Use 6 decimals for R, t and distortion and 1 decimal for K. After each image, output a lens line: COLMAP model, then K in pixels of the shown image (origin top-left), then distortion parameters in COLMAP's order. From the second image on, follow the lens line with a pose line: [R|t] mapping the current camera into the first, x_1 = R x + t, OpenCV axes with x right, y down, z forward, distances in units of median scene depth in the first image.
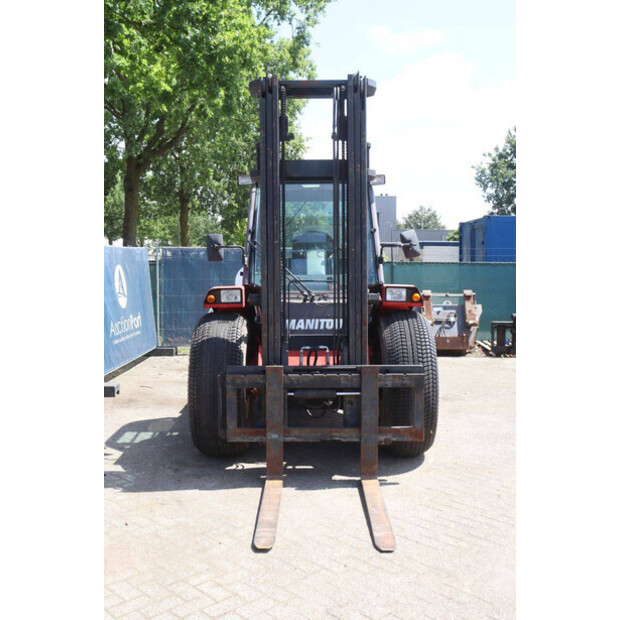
lens RADIAL K [[659.6, 0, 308.9], [0, 659.6, 308.7], [0, 0, 1]] dist [-0.044611, 0.014736]
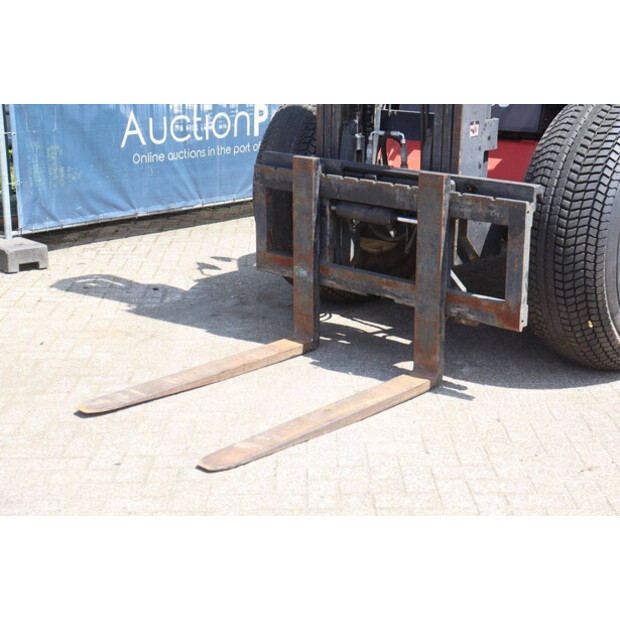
lens RADIAL K [[1049.5, 0, 321.6], [0, 1049.5, 295.9], [0, 0, 1]] dist [0.163135, 0.046782]
pose [[0.725750, 0.184556, -0.662741, 0.596986], [-0.053105, 0.975499, 0.213498, 0.004967], [0.685906, -0.119751, 0.717769, 0.299667]]
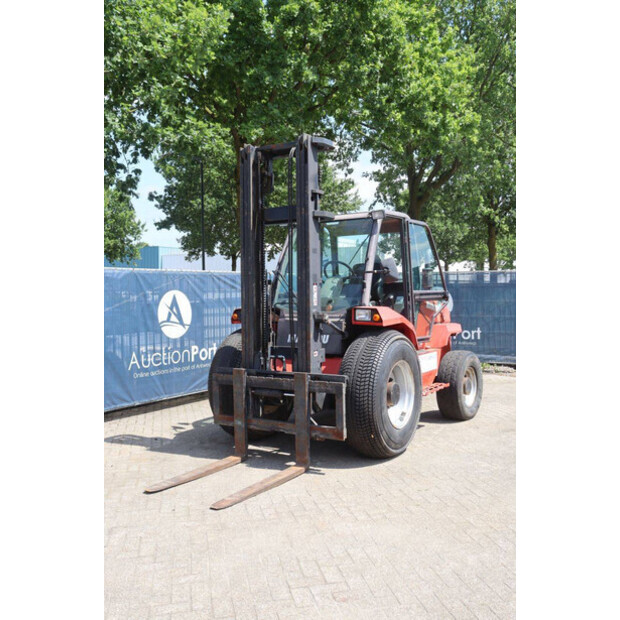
lens RADIAL K [[629.2, 0, 309.0], [0, 629.2, 308.3], [0, 0, 1]] dist [-0.050499, 0.001138]
pose [[0.843037, 0.005255, -0.537829, 0.708341], [-0.021776, 0.999466, -0.024368, -0.004623], [0.537414, 0.032255, 0.842701, 0.025186]]
